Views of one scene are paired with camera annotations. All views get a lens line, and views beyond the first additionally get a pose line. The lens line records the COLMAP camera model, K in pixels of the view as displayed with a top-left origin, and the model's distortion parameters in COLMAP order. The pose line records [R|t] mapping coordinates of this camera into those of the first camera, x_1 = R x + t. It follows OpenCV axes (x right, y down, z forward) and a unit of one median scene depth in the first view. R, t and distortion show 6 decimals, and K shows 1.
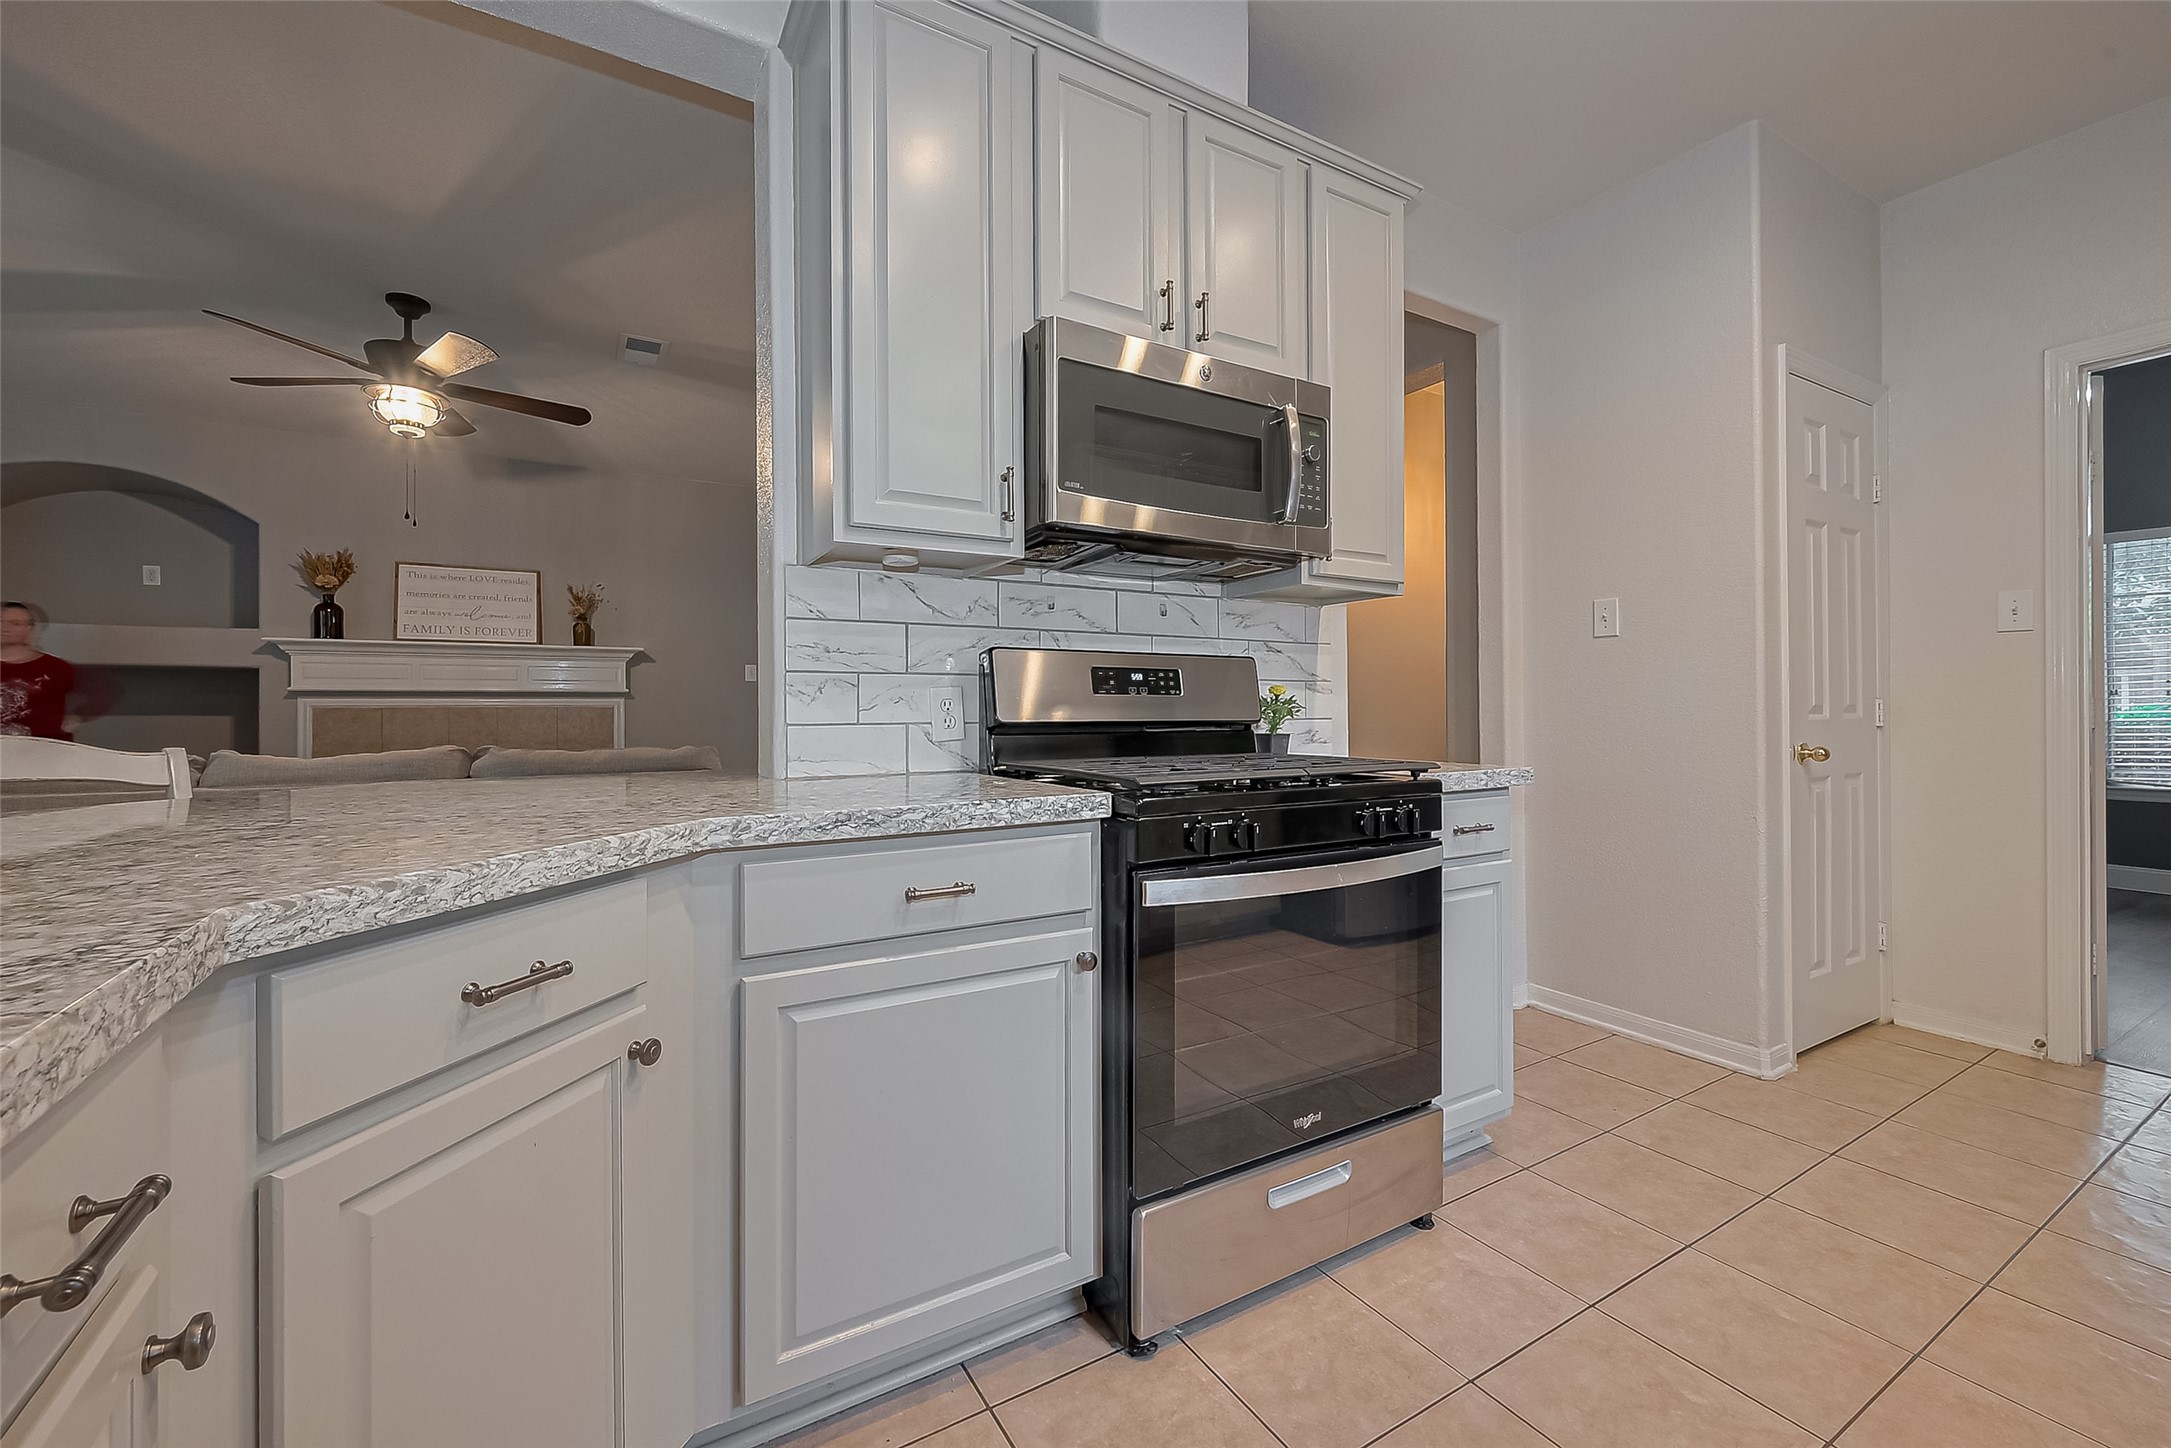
lens RADIAL K [[870.4, 0, 1076.0], [0, 870.4, 701.7], [0, 0, 1]] dist [0.000140, -0.001019]
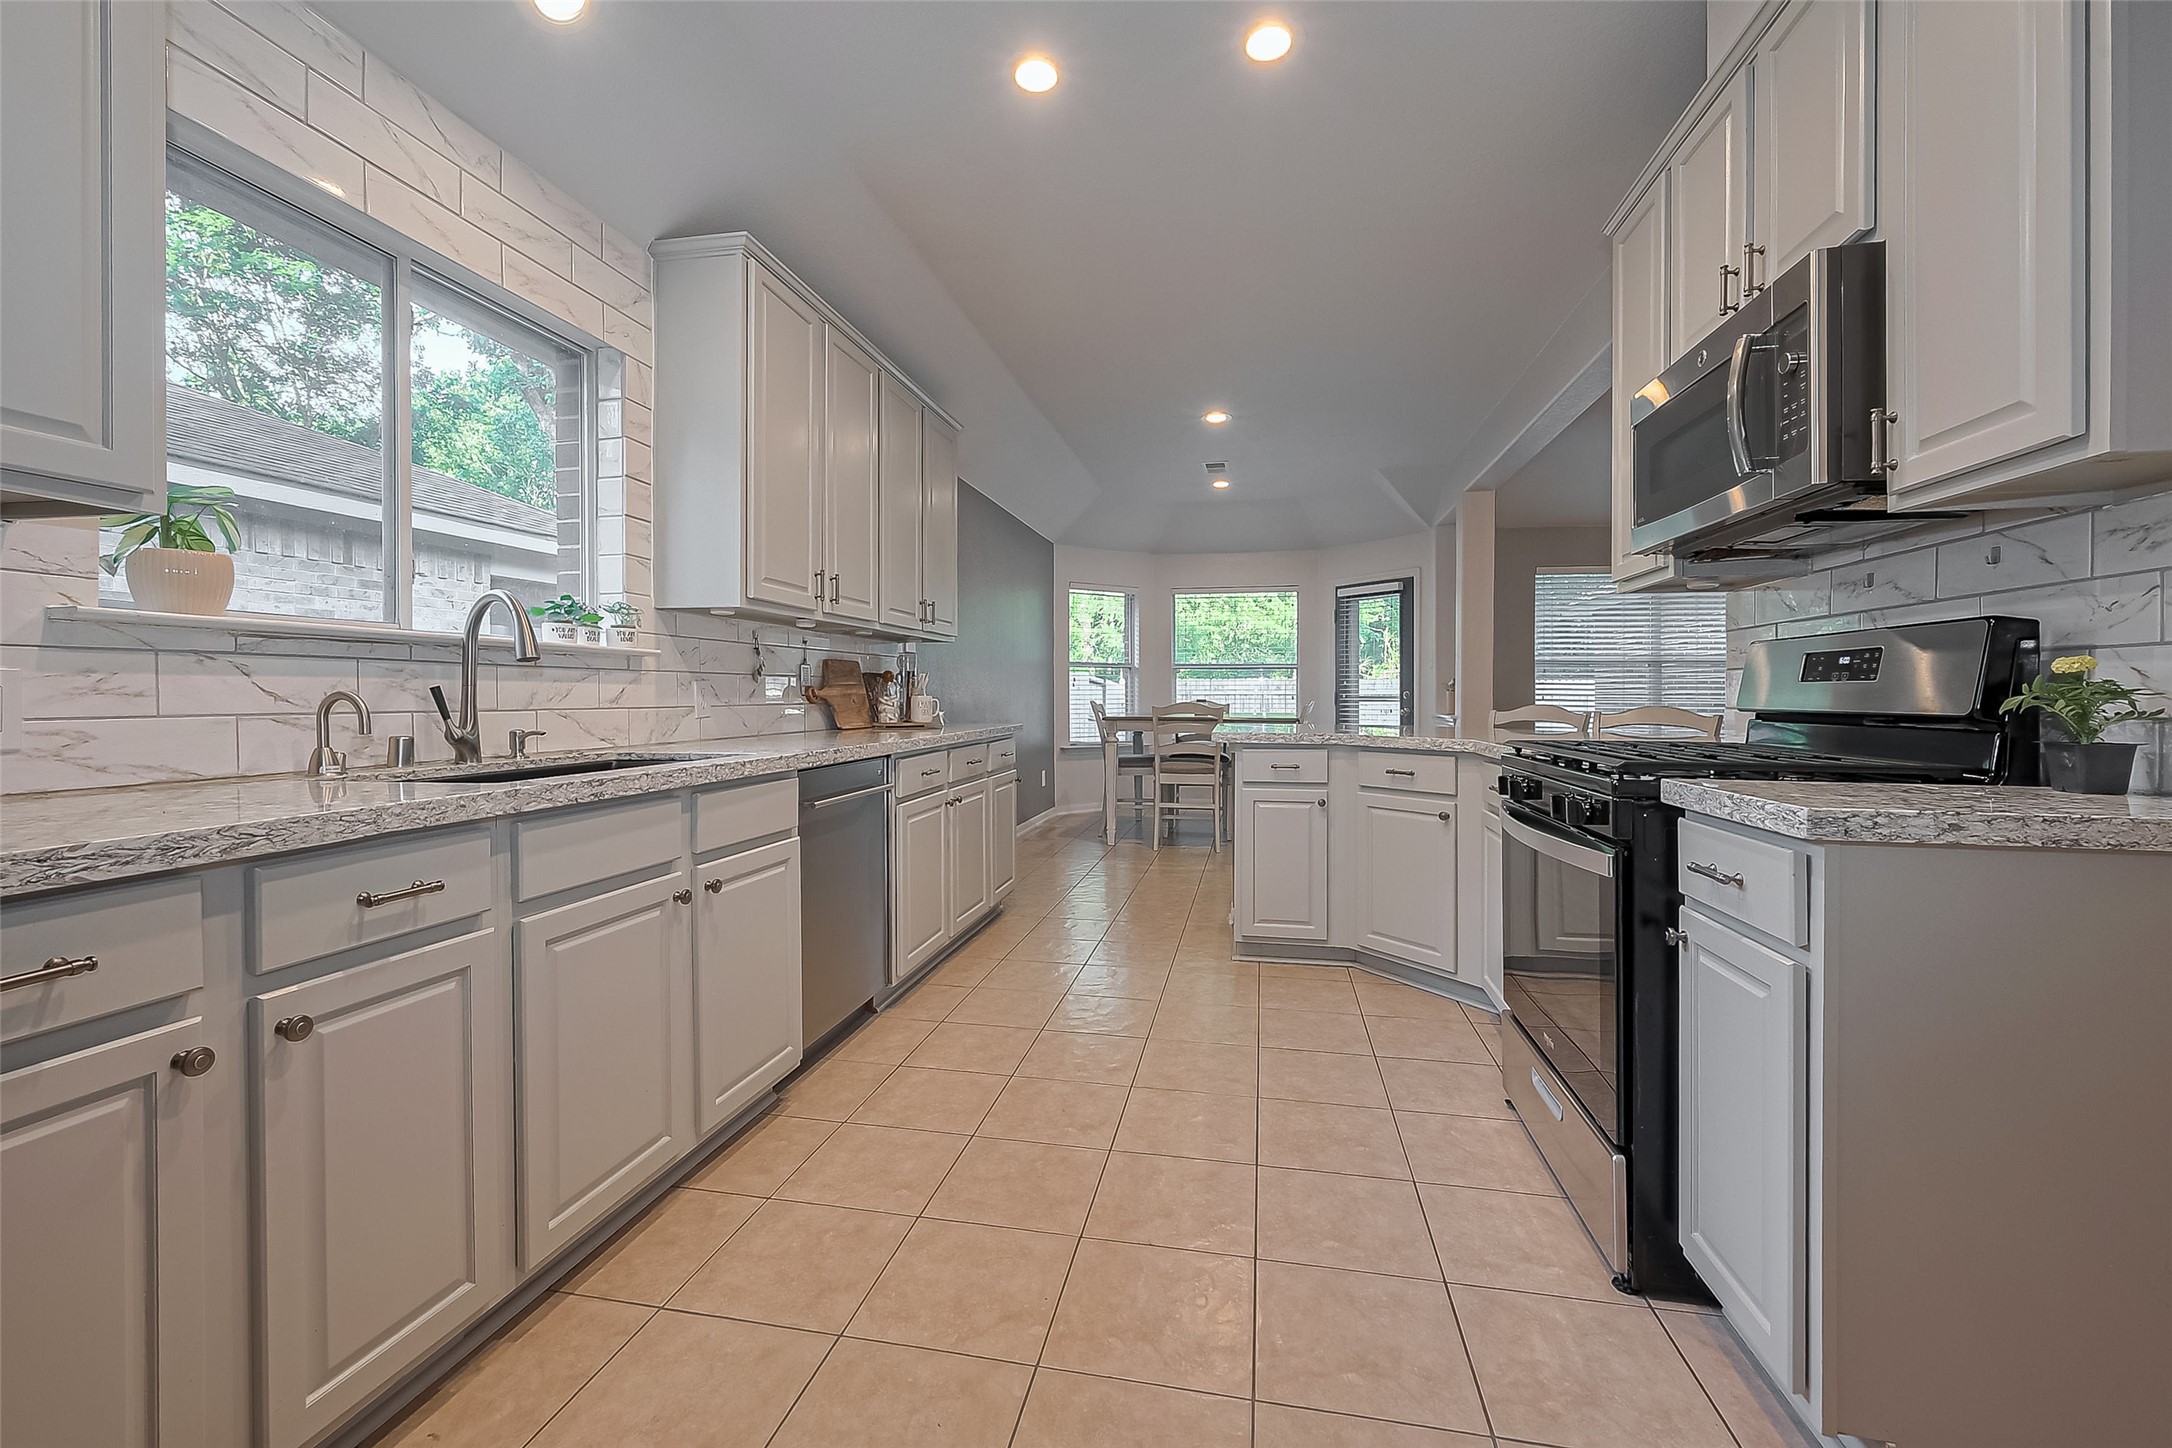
lens RADIAL K [[870.8, 0, 1085.9], [0, 870.8, 706.4], [0, 0, 1]] dist [0.000140, -0.001019]
pose [[-0.666995, 0.010803, -0.744984, 1.033832], [0.006531, 0.999941, 0.008653, 0.003970], [0.745033, 0.000906, -0.667027, 0.867177]]
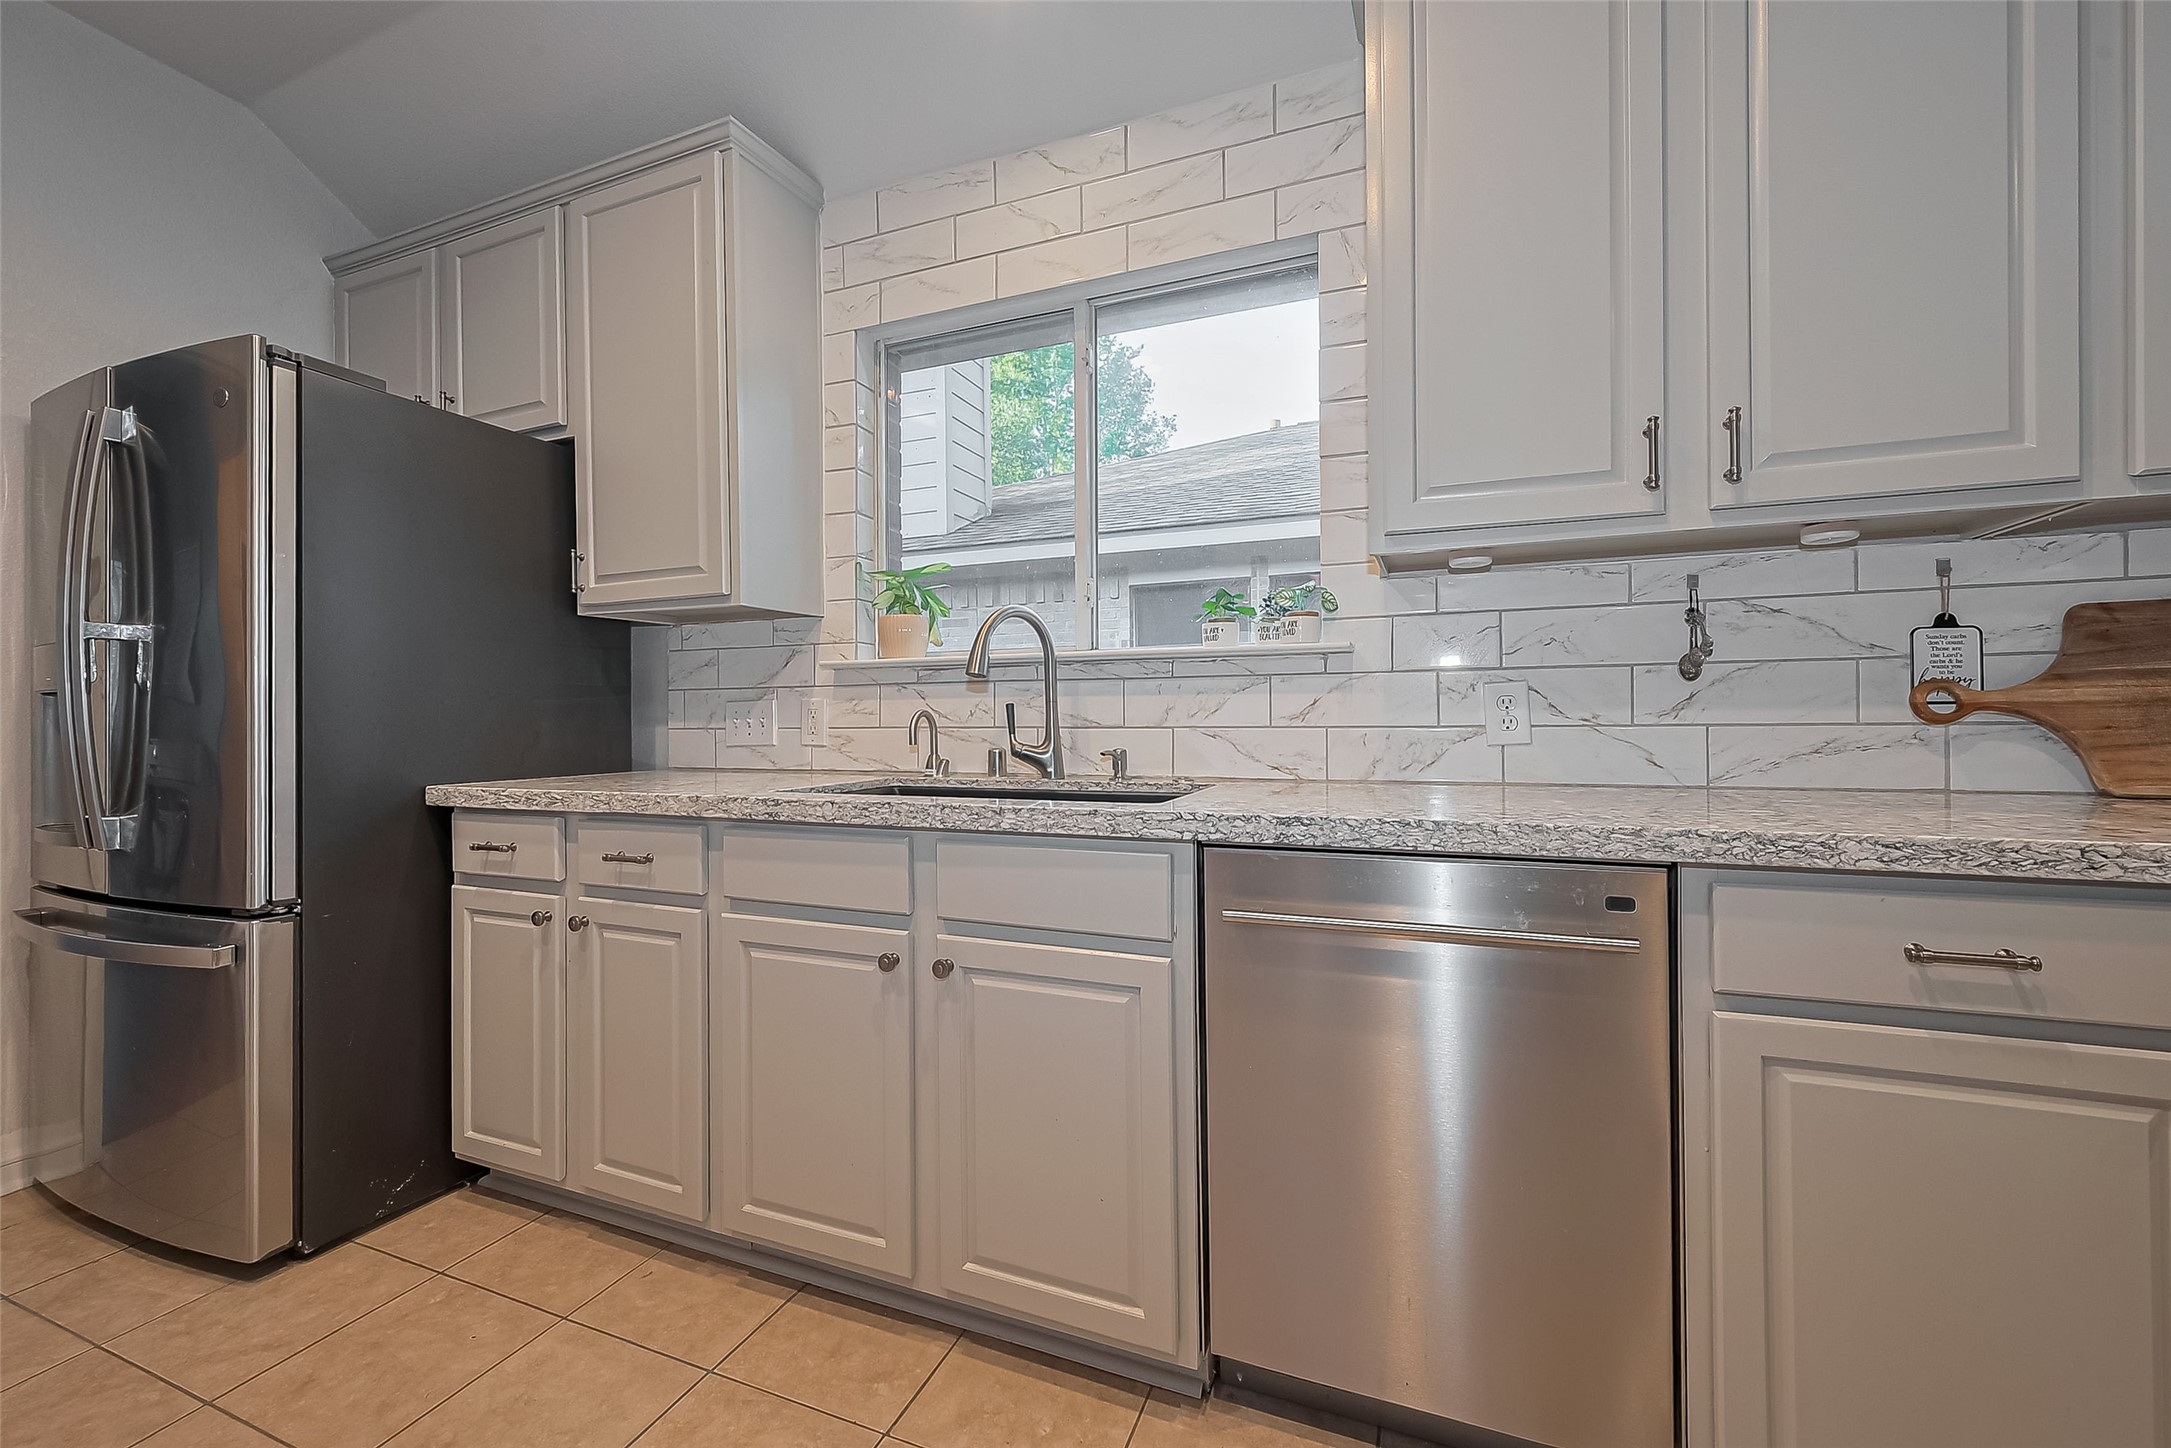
lens RADIAL K [[870.4, 0, 1083.6], [0, 870.4, 716.6], [0, 0, 1]] dist [0.000140, -0.001019]
pose [[-0.609068, 0.004442, 0.793106, 0.164553], [0.003145, 0.999990, -0.003186, 0.004014], [-0.793112, 0.000554, -0.609076, 0.382253]]
